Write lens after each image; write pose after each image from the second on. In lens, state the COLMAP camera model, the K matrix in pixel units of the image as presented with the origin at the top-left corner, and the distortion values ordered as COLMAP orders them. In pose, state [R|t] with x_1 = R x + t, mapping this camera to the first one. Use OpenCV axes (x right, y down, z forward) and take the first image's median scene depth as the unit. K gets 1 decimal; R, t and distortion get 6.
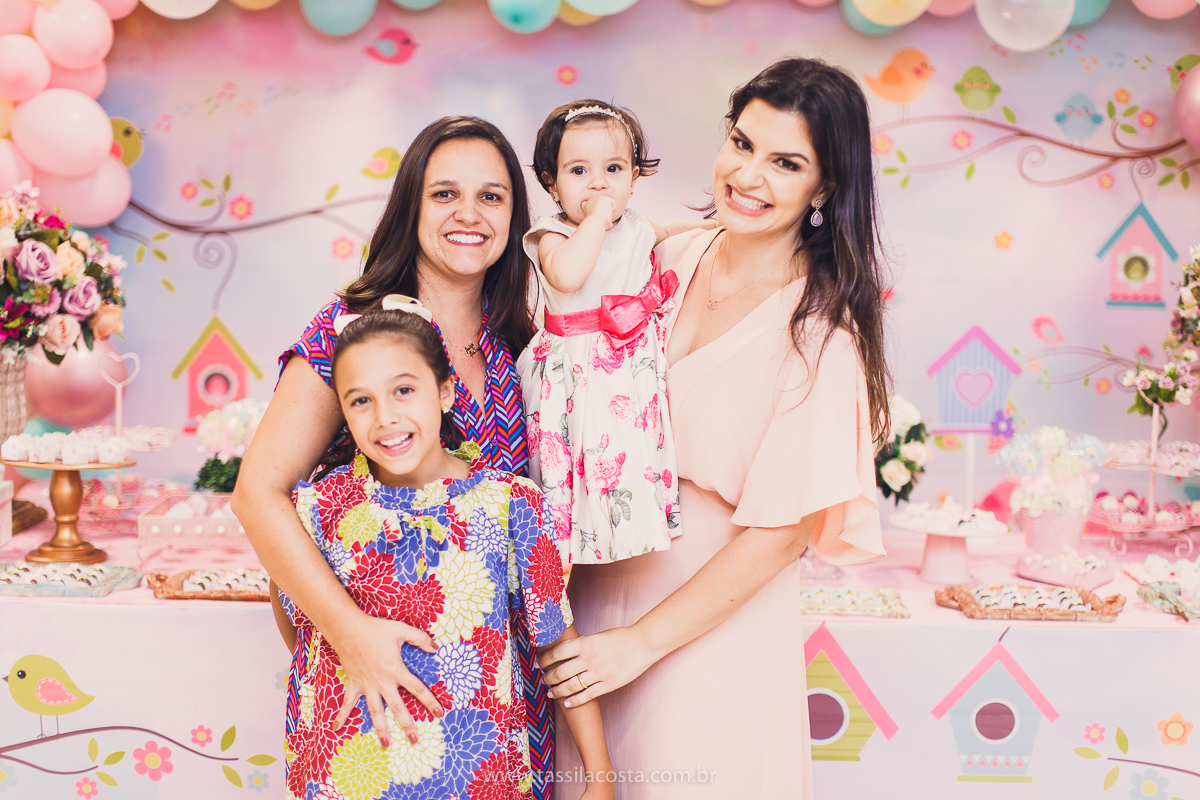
lens RADIAL K [[1732.6, 0, 598.1], [0, 1732.6, 397.4], [0, 0, 1]] dist [0.022398, 0.000000]
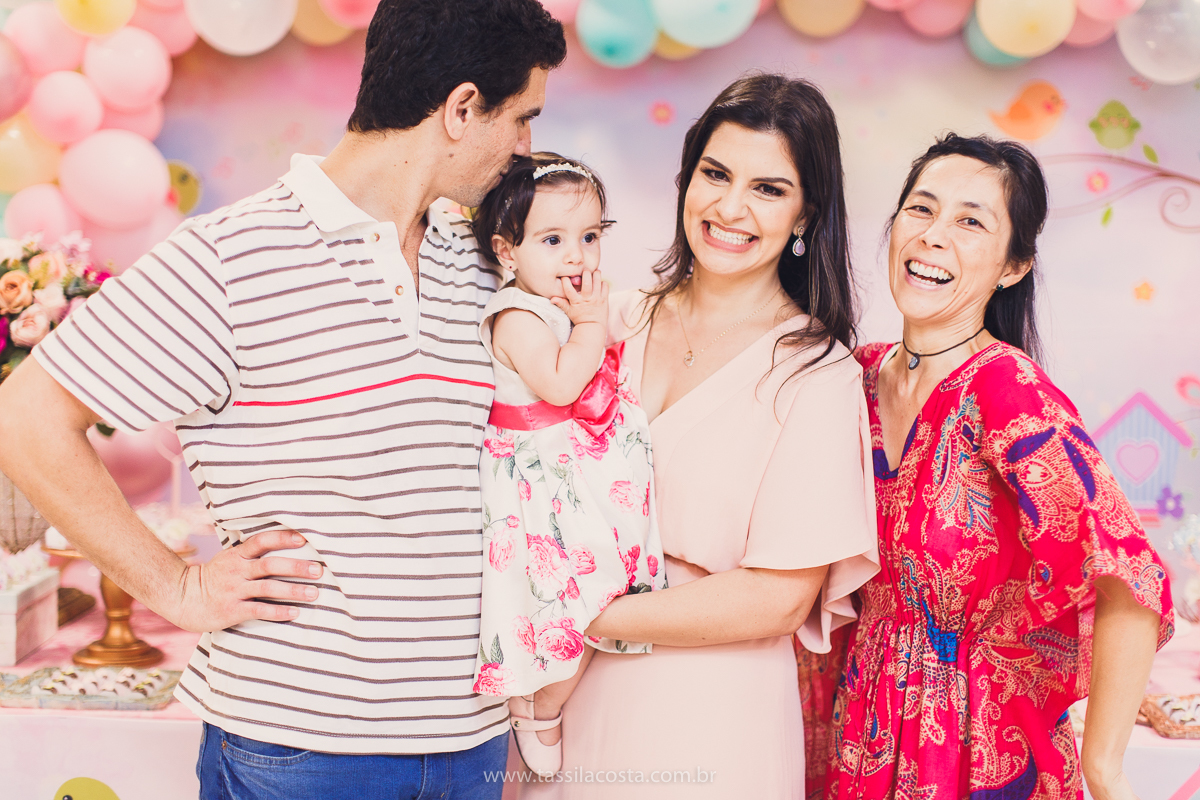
lens RADIAL K [[1732.6, 0, 589.6], [0, 1732.6, 405.7], [0, 0, 1]] dist [0.022398, 0.000000]
pose [[0.999600, -0.001687, -0.028227, -0.037109], [0.001090, 0.999776, -0.021155, -0.015292], [0.028256, 0.021115, 0.999378, 0.108873]]
